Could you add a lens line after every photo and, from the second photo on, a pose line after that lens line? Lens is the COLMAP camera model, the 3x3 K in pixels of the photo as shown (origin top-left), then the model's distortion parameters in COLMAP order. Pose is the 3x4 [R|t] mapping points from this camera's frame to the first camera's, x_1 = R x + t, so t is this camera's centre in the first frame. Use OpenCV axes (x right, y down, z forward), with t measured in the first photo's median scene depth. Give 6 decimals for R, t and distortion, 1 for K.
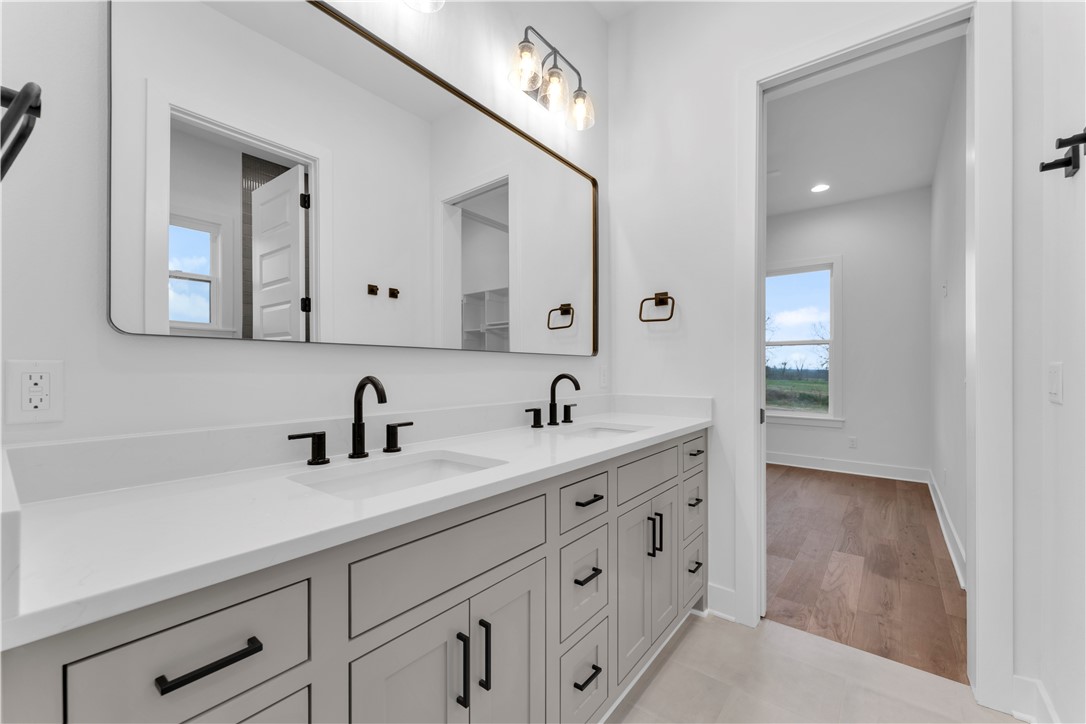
lens RADIAL K [[438.1, 0, 541.7], [0, 438.1, 367.7], [0, 0, 1]] dist [0.000368, 0.001094]
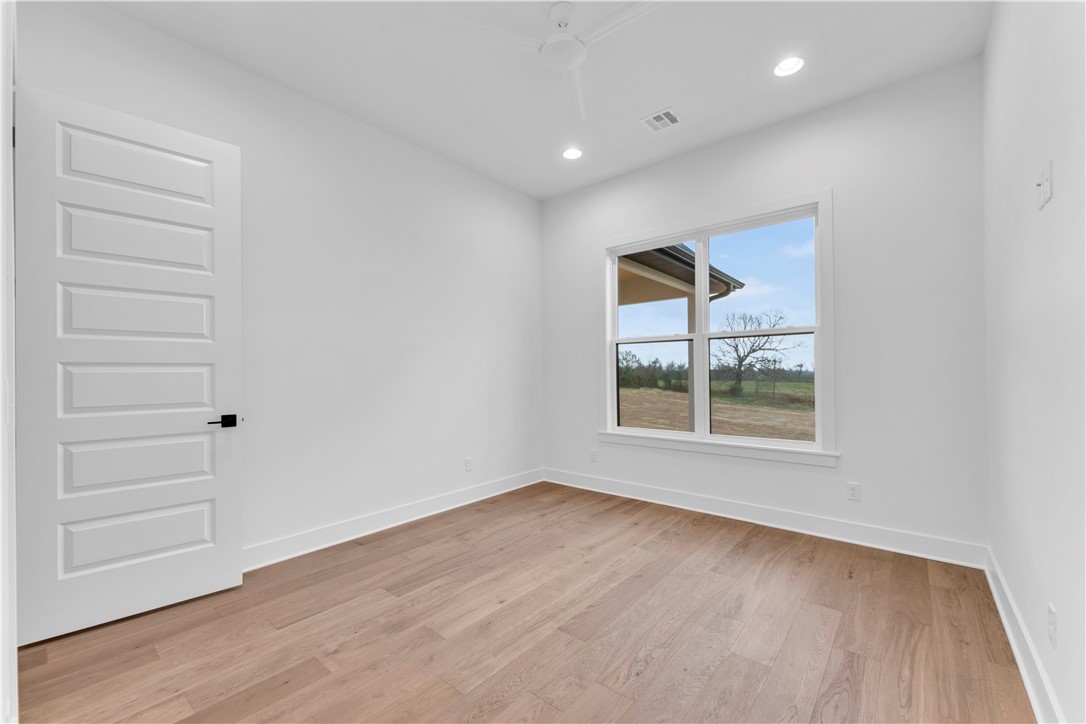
lens RADIAL K [[438.1, 0, 541.4], [0, 438.1, 367.5], [0, 0, 1]] dist [0.000368, 0.001094]
pose [[0.999500, -0.009217, -0.030243, 0.310182], [0.008903, 0.999905, -0.010507, -0.000913], [0.030337, 0.010232, 0.999487, 0.393252]]
